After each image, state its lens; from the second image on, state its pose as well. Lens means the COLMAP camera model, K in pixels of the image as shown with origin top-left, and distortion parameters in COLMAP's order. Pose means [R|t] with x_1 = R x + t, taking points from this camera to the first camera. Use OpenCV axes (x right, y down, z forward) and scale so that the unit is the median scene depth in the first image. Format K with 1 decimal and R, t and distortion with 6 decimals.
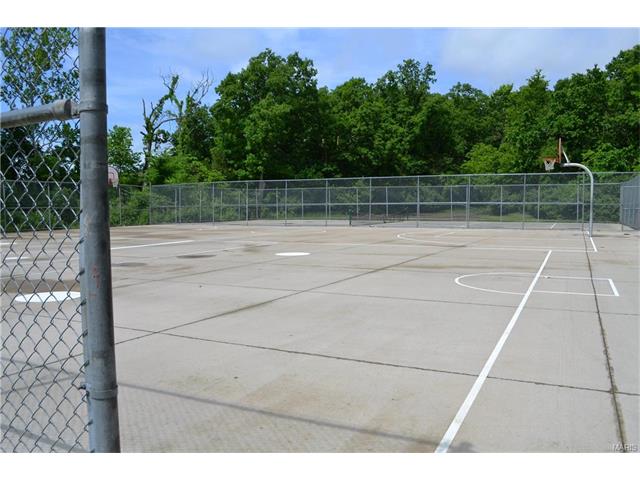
lens RADIAL K [[564.7, 0, 320.0], [0, 564.7, 240.0], [0, 0, 1]] dist [-0.127531, 0.072356]
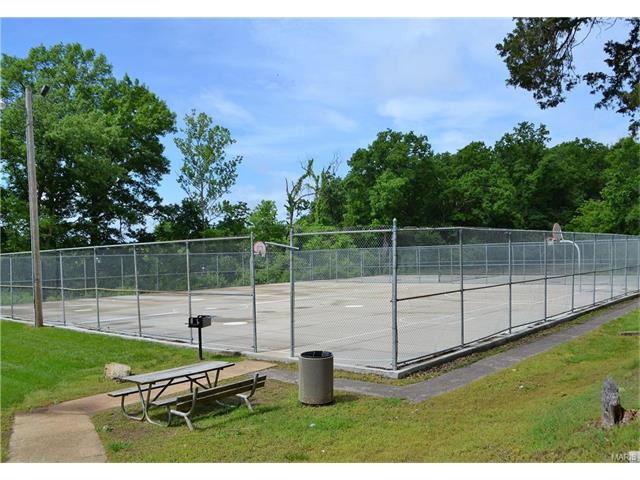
lens RADIAL K [[564.7, 0, 320.0], [0, 564.7, 240.0], [0, 0, 1]] dist [-0.127531, 0.072356]
pose [[0.966439, -0.027819, -0.255385, 0.062126], [0.005263, 0.996055, -0.088583, -0.005245], [0.256842, 0.084266, 0.962773, -0.155775]]
